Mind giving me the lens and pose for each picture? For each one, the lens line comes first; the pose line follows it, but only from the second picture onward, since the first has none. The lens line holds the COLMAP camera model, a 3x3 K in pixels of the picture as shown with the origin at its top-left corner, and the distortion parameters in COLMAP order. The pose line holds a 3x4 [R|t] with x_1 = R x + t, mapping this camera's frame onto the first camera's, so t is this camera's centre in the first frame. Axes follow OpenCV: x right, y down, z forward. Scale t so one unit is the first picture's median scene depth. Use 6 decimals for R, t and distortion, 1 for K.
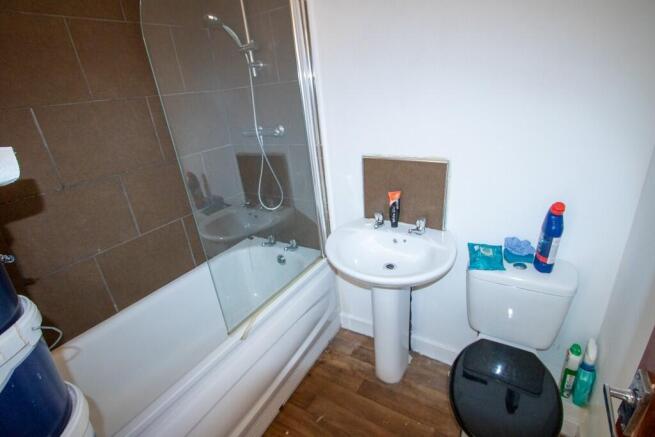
lens RADIAL K [[316.4, 0, 327.5], [0, 316.4, 218.5], [0, 0, 1]] dist [-0.022465, 0.002161]
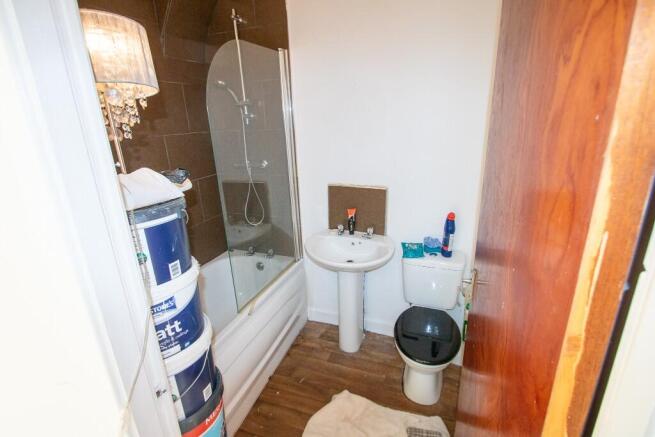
lens RADIAL K [[316.4, 0, 327.5], [0, 316.4, 218.5], [0, 0, 1]] dist [-0.022465, 0.002161]
pose [[0.979811, -0.001845, 0.199919, -0.172038], [0.021094, 0.995330, -0.094195, 0.084924], [-0.198812, 0.096510, 0.975274, -0.352180]]
